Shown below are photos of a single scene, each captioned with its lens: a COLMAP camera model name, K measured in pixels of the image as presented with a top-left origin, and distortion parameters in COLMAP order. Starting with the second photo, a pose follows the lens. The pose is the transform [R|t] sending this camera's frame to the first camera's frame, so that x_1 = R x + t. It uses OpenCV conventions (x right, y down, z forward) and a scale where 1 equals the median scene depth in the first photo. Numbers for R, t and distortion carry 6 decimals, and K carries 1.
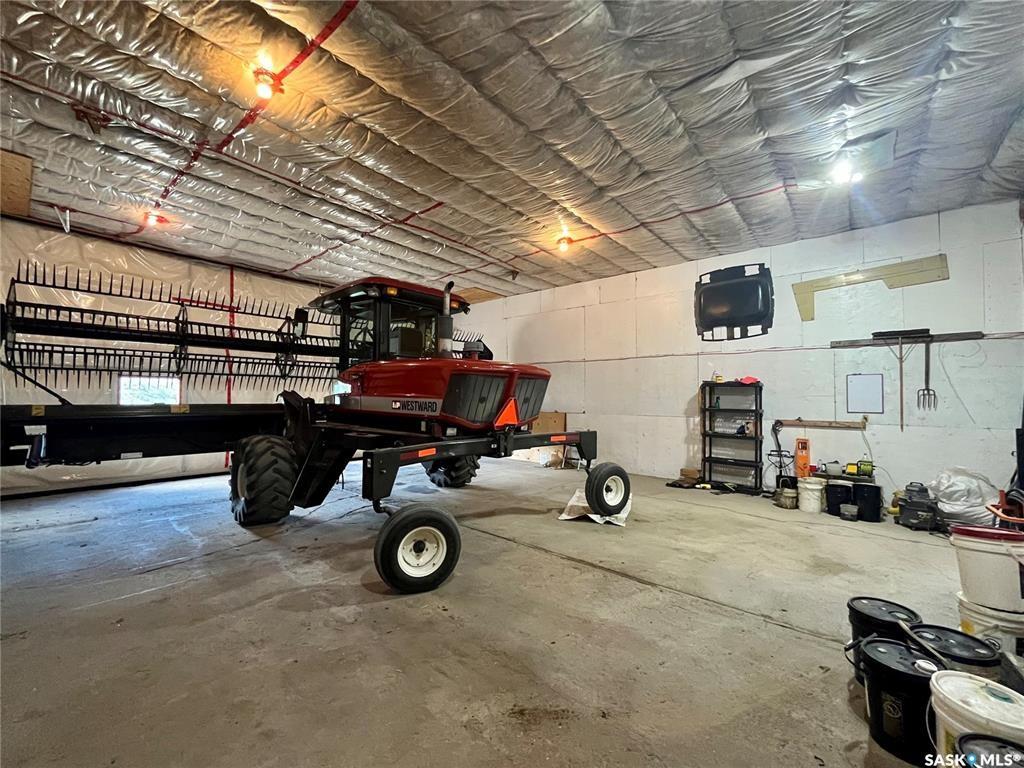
lens RADIAL K [[437.6, 0, 512.0], [0, 437.6, 384.0], [0, 0, 1]] dist [0.081021, -0.000003]
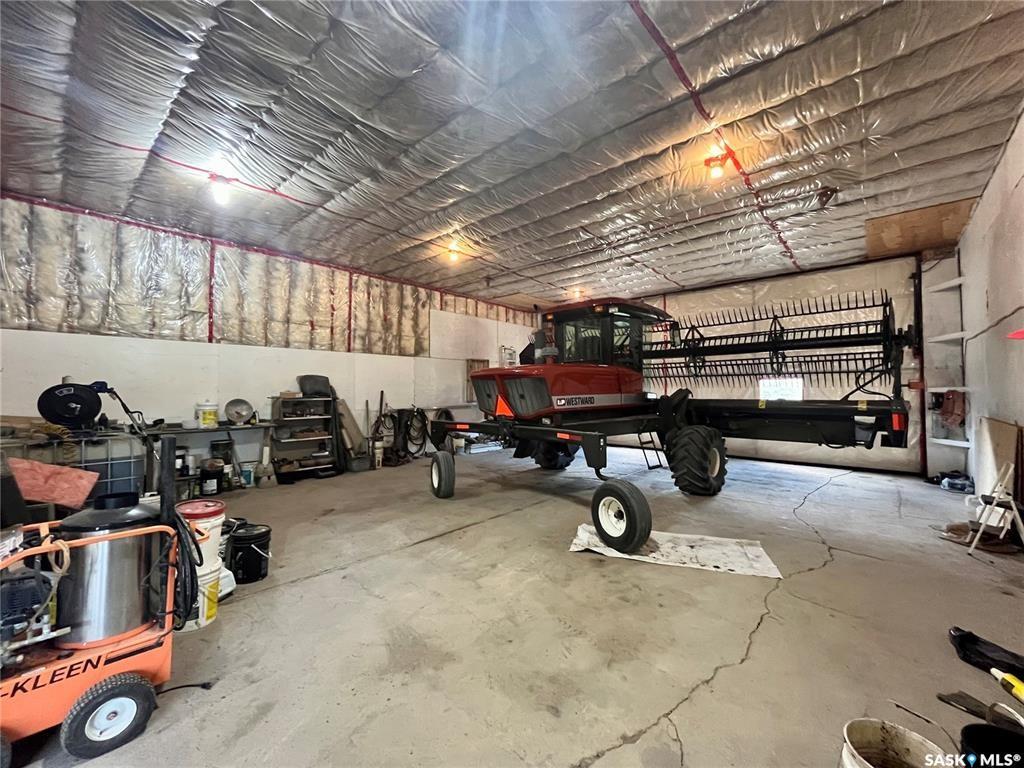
lens RADIAL K [[412.5, 0, 510.1], [0, 412.5, 381.5], [0, 0, 1]] dist [-0.010540, 0.000128]
pose [[-0.073936, -0.034686, -0.996660, 0.931594], [0.024065, 0.999042, -0.036554, 0.039632], [0.996973, -0.026687, -0.073030, 0.884905]]
